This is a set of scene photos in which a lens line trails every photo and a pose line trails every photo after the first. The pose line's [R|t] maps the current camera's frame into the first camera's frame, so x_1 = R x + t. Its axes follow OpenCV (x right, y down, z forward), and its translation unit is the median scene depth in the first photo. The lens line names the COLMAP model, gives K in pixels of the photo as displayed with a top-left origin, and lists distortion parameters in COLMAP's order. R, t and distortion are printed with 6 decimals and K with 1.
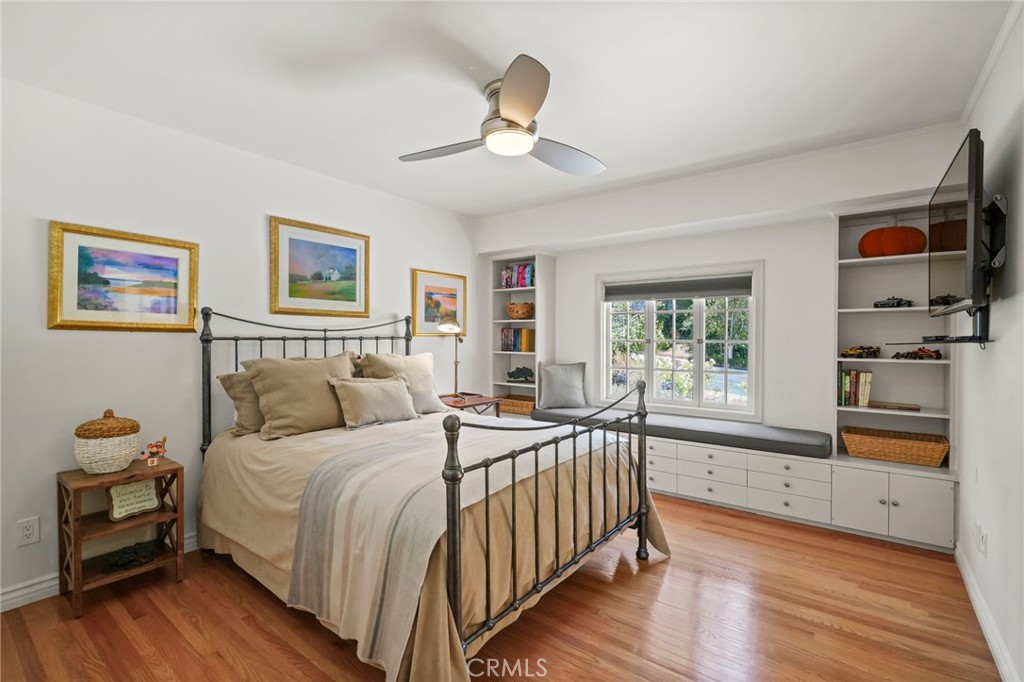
lens RADIAL K [[466.5, 0, 511.8], [0, 466.5, 339.8], [0, 0, 1]] dist [-0.003442, 0.000454]
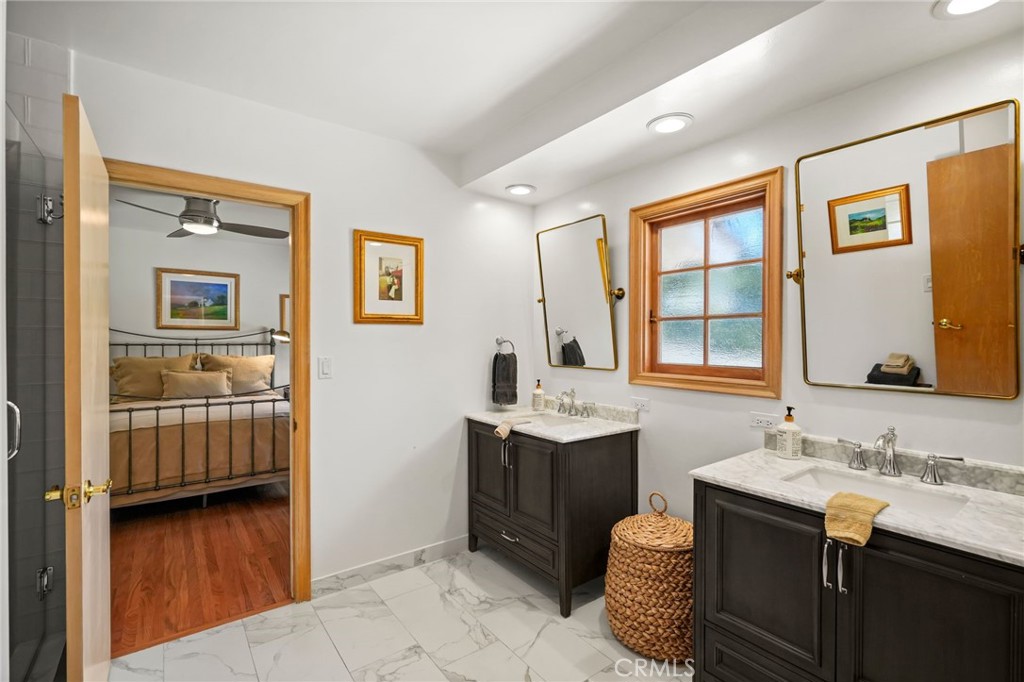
lens RADIAL K [[466.5, 0, 531.9], [0, 466.5, 342.9], [0, 0, 1]] dist [-0.003442, 0.000454]
pose [[0.963567, 0.006058, -0.267399, 1.016786], [-0.006003, 0.999981, 0.001024, -0.015555], [0.267400, 0.000618, 0.963585, -0.172438]]
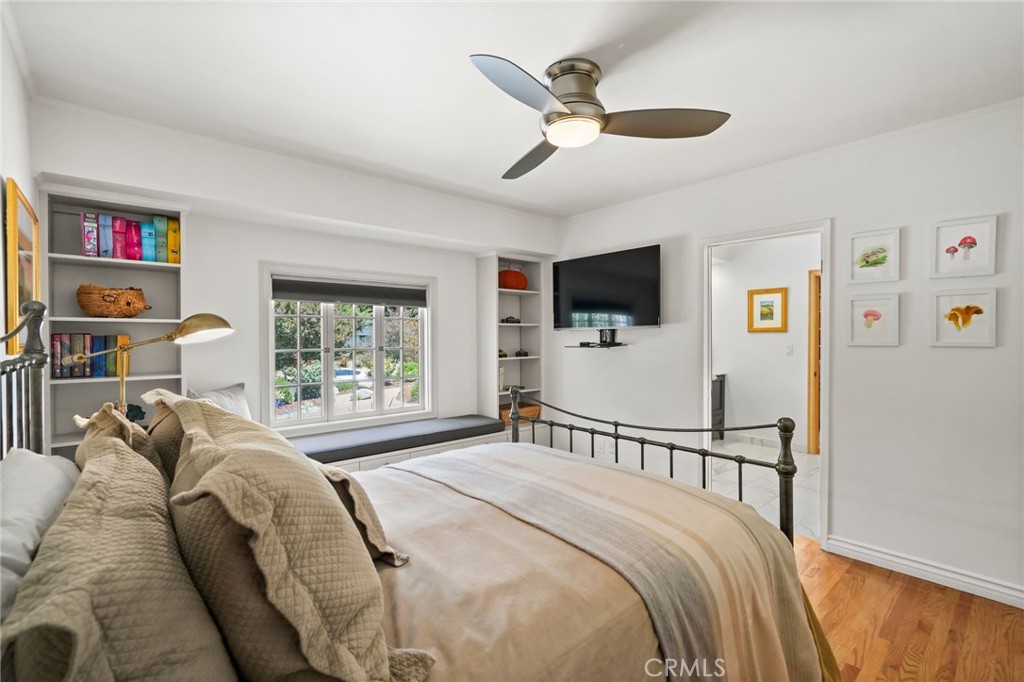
lens RADIAL K [[466.5, 0, 510.8], [0, 466.5, 340.1], [0, 0, 1]] dist [-0.003442, 0.000454]
pose [[0.206908, -0.008908, 0.978320, -1.224710], [0.008572, 0.999937, 0.007292, -0.049925], [-0.978323, 0.006877, 0.206972, 1.271438]]
